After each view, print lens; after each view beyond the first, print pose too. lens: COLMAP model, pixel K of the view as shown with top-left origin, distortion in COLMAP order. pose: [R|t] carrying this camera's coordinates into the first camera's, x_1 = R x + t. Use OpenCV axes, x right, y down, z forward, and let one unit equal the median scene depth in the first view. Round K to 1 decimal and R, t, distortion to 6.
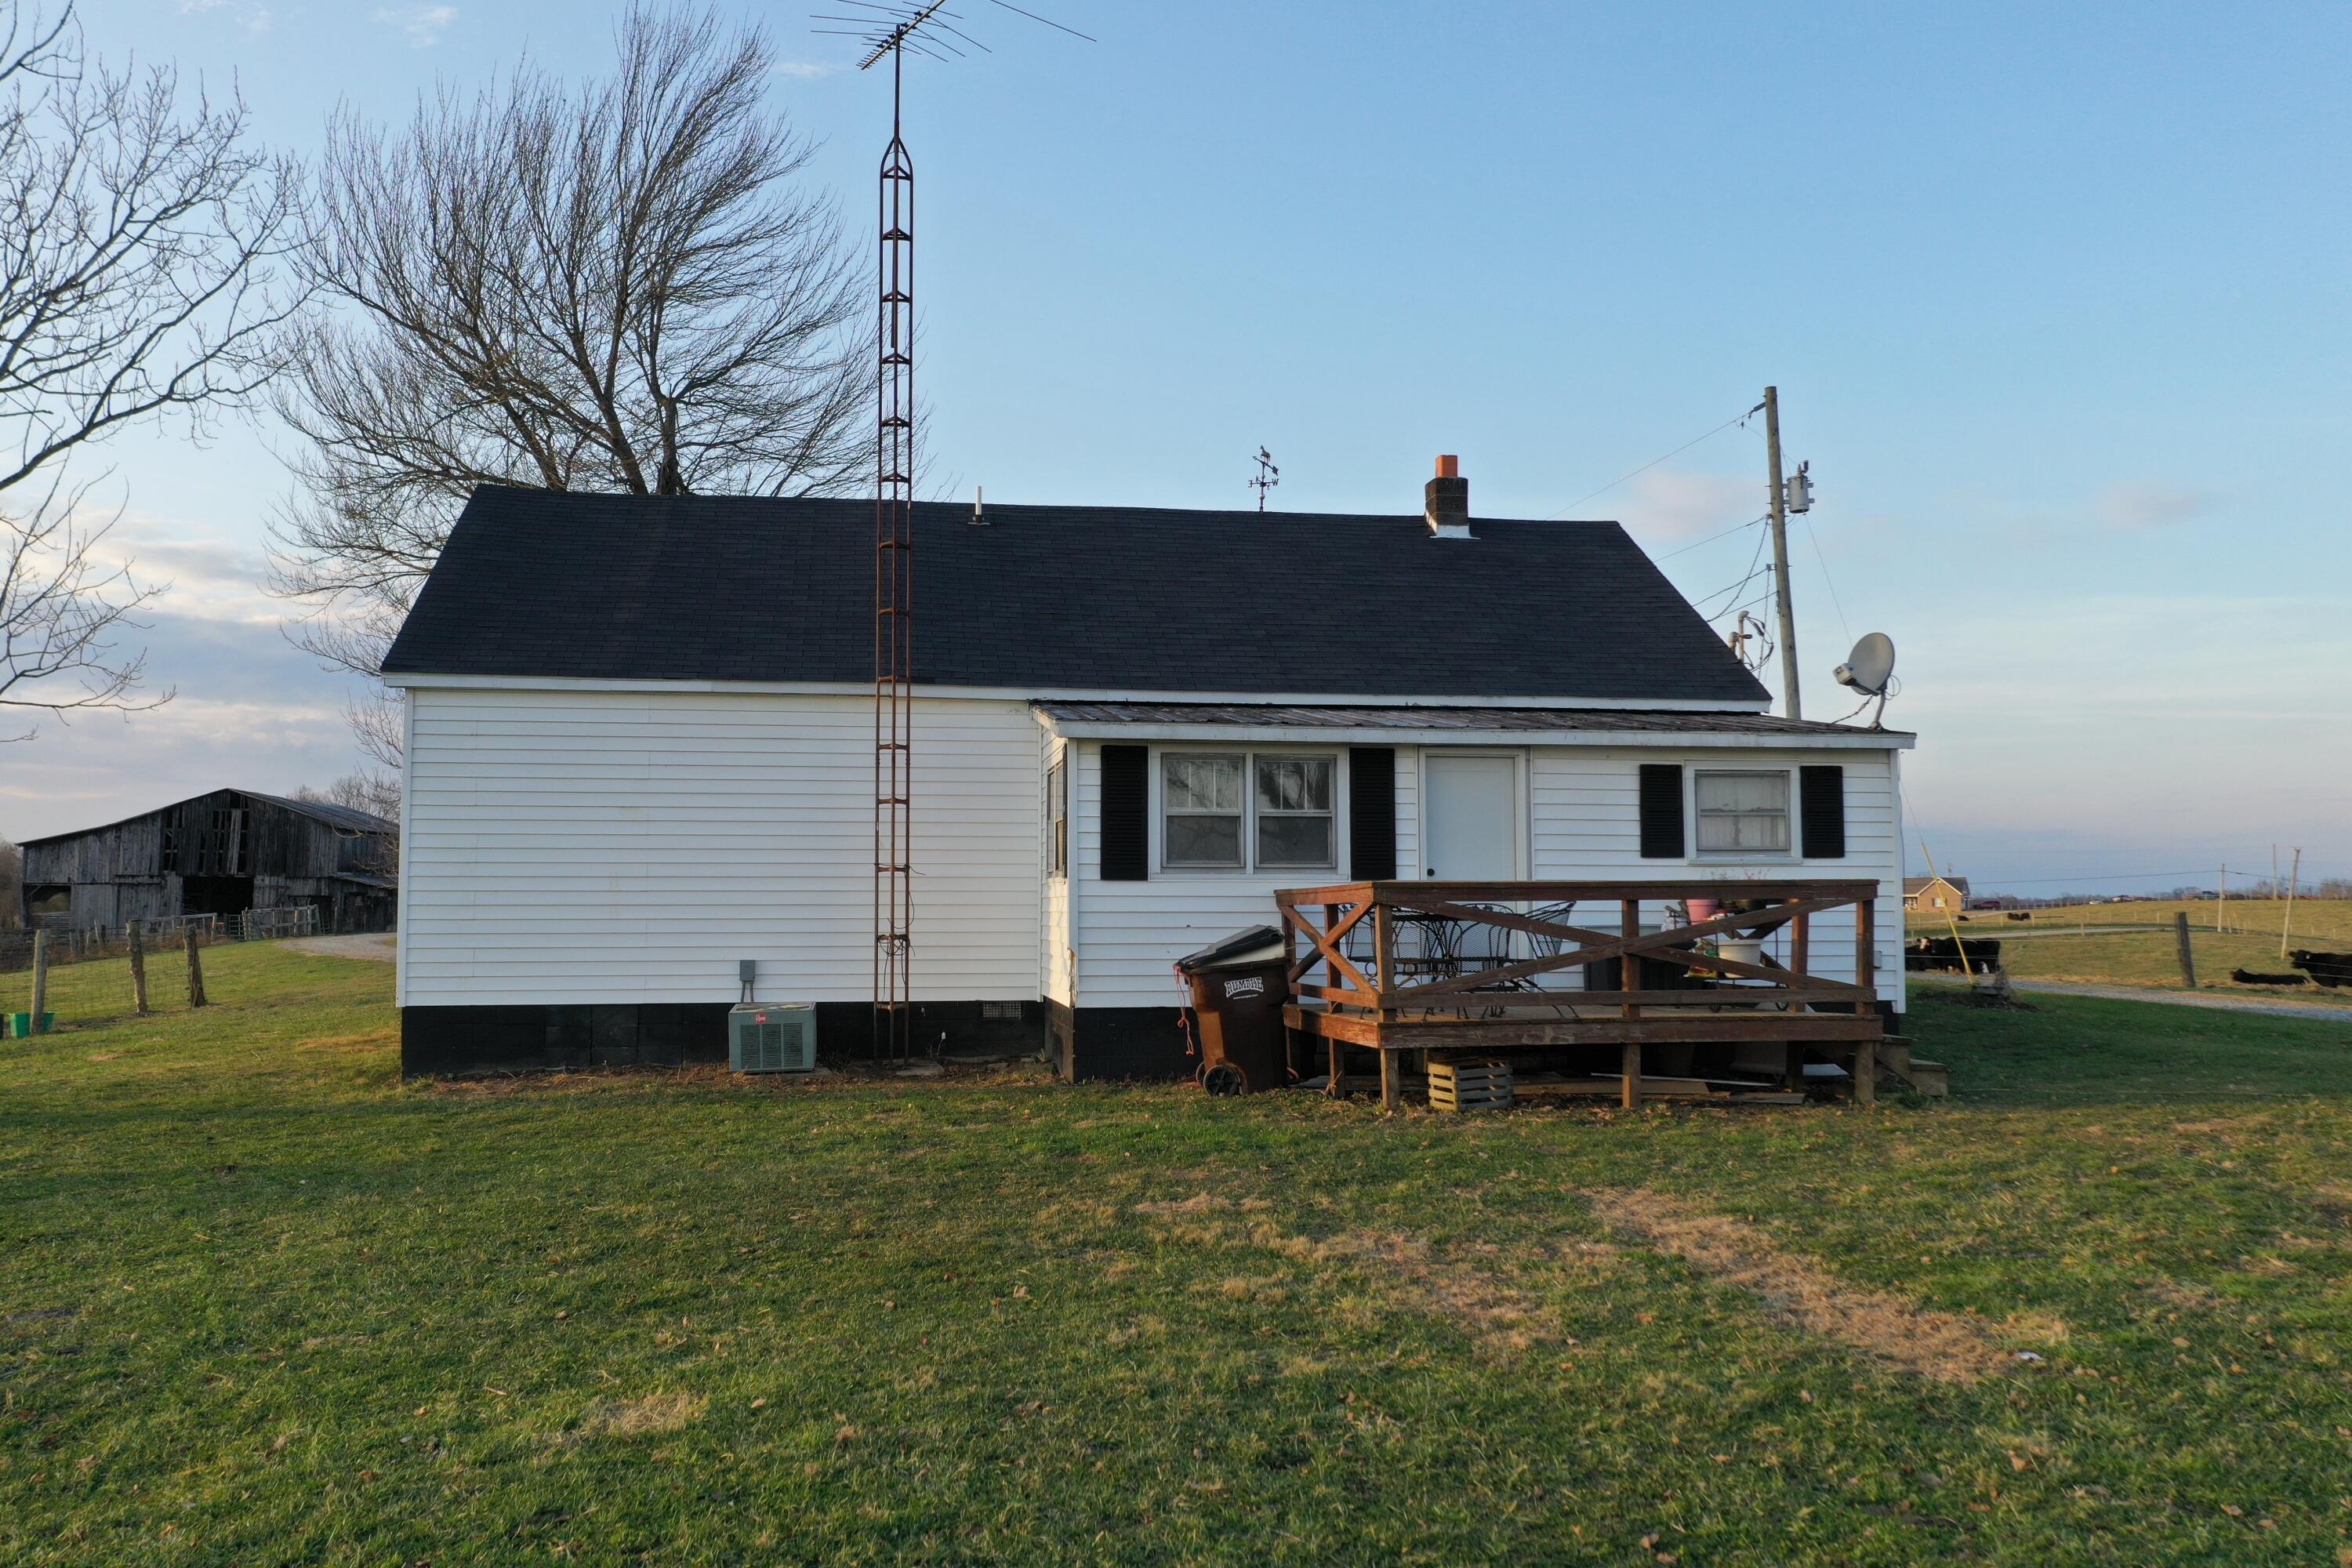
lens RADIAL K [[1819.1, 0, 1175.8], [0, 1819.1, 782.2], [0, 0, 1]] dist [-0.006965, 0.000765]
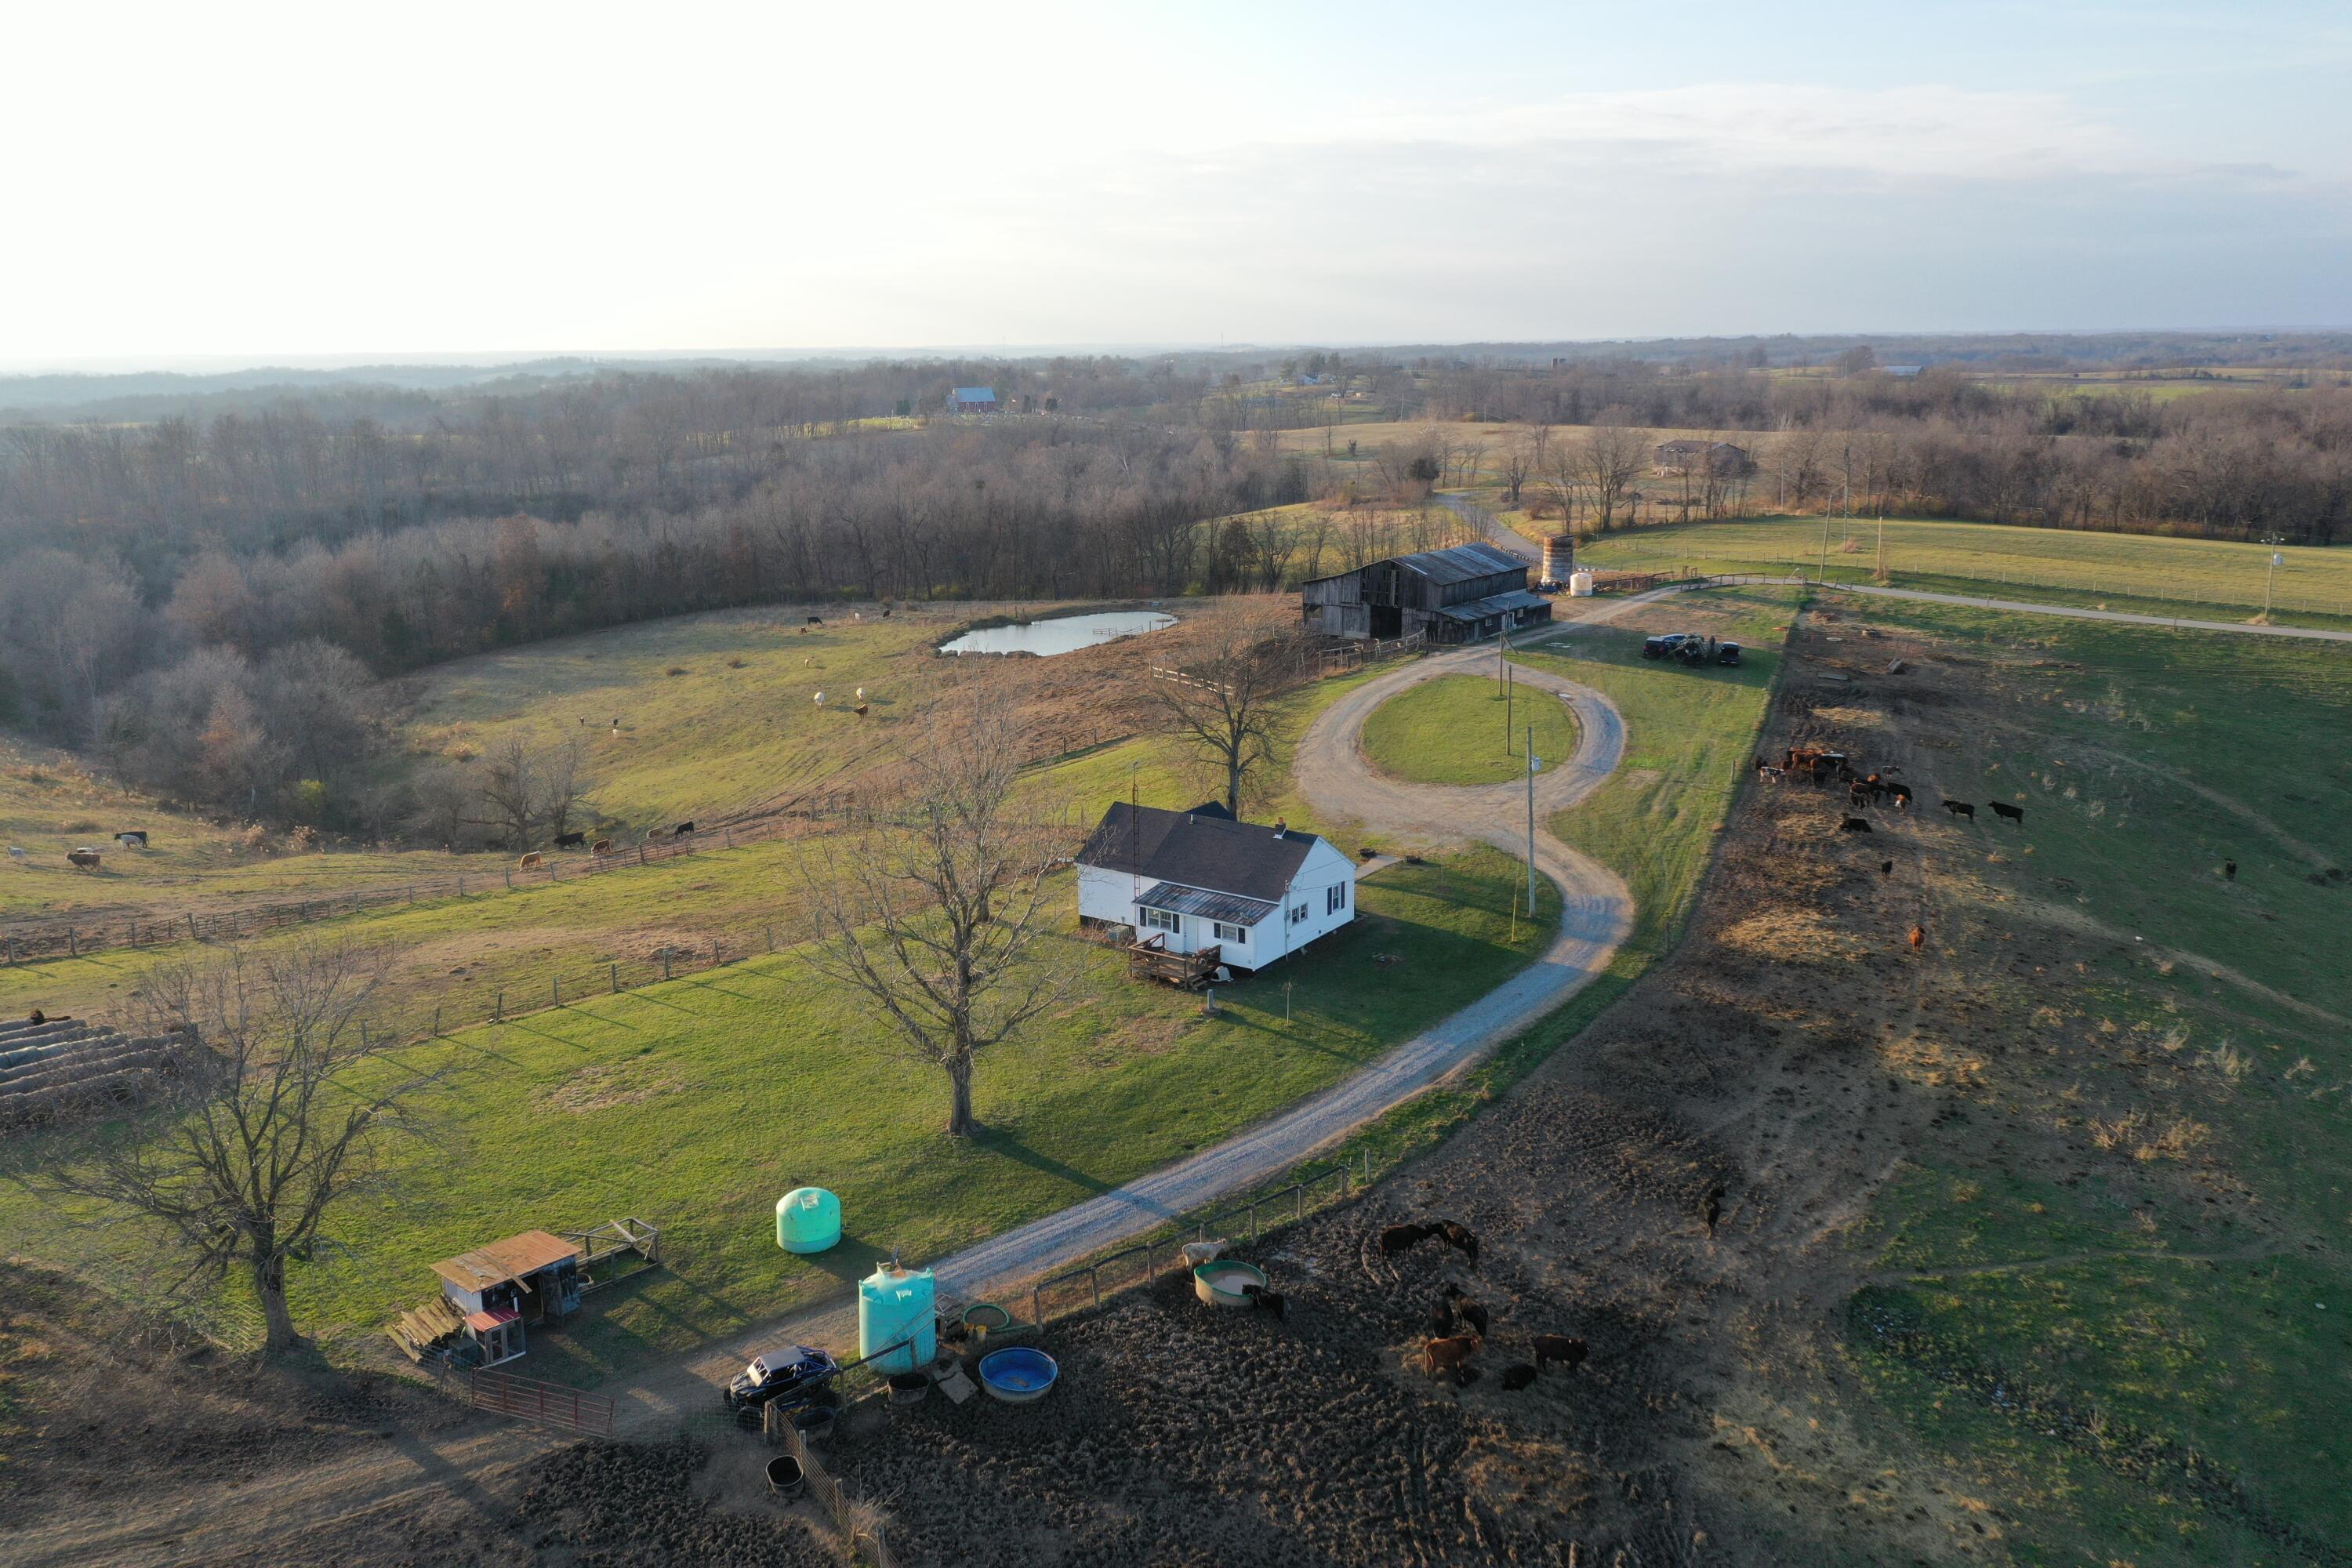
lens RADIAL K [[1819.1, 0, 1176.2], [0, 1819.1, 784.4], [0, 0, 1]] dist [-0.006965, 0.000765]
pose [[0.710000, 0.167555, -0.683978, 0.618054], [0.053016, 0.955806, 0.289177, -0.322142], [0.702203, -0.241577, 0.669739, -0.432861]]
